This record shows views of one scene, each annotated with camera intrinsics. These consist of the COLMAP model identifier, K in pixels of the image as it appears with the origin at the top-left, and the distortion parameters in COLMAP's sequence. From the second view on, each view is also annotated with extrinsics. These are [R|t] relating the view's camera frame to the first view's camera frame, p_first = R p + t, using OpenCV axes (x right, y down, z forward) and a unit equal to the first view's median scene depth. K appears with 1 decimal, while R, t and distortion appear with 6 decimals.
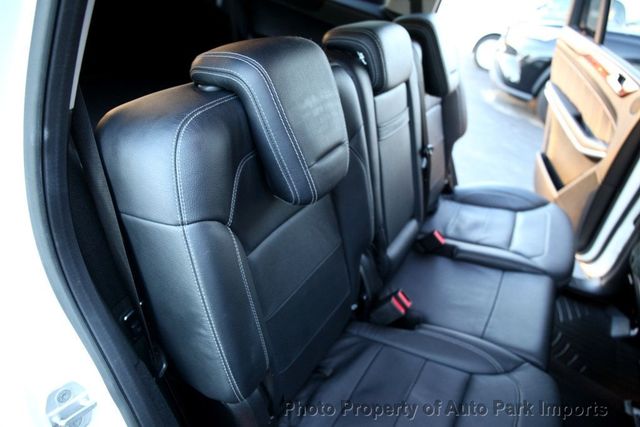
lens RADIAL K [[426.6, 0, 320.0], [0, 426.6, 213.5], [0, 0, 1]] dist [-0.114629, 0.080441]
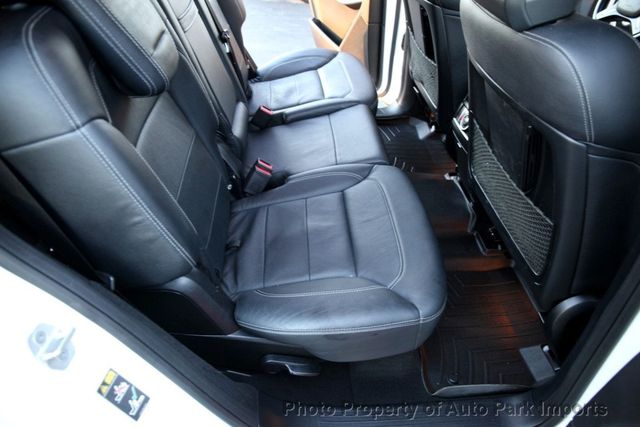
lens RADIAL K [[434.9, 0, 320.0], [0, 434.9, 213.5], [0, 0, 1]] dist [-0.105531, 0.080277]
pose [[0.823549, -0.451950, 0.342796, -0.137685], [0.387092, 0.889505, 0.242777, 0.095038], [-0.414642, -0.067245, 0.907497, -0.119828]]
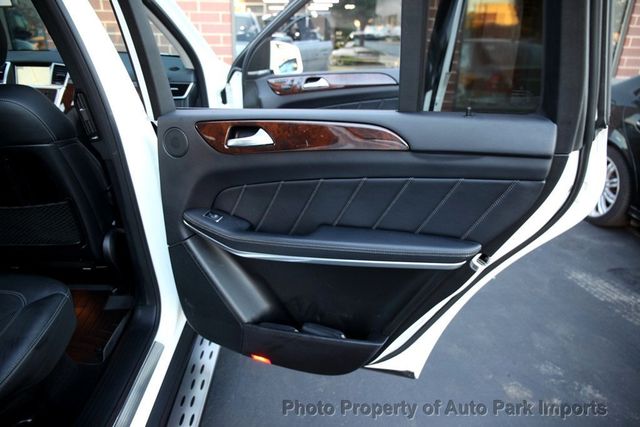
lens RADIAL K [[451.3, 0, 320.0], [0, 451.3, 213.5], [0, 0, 1]] dist [-0.107934, 0.097283]
pose [[-0.501524, -0.522885, 0.689250, -0.785684], [0.393409, 0.571716, 0.719979, -0.139221], [-0.770522, 0.632244, -0.081022, -0.028696]]
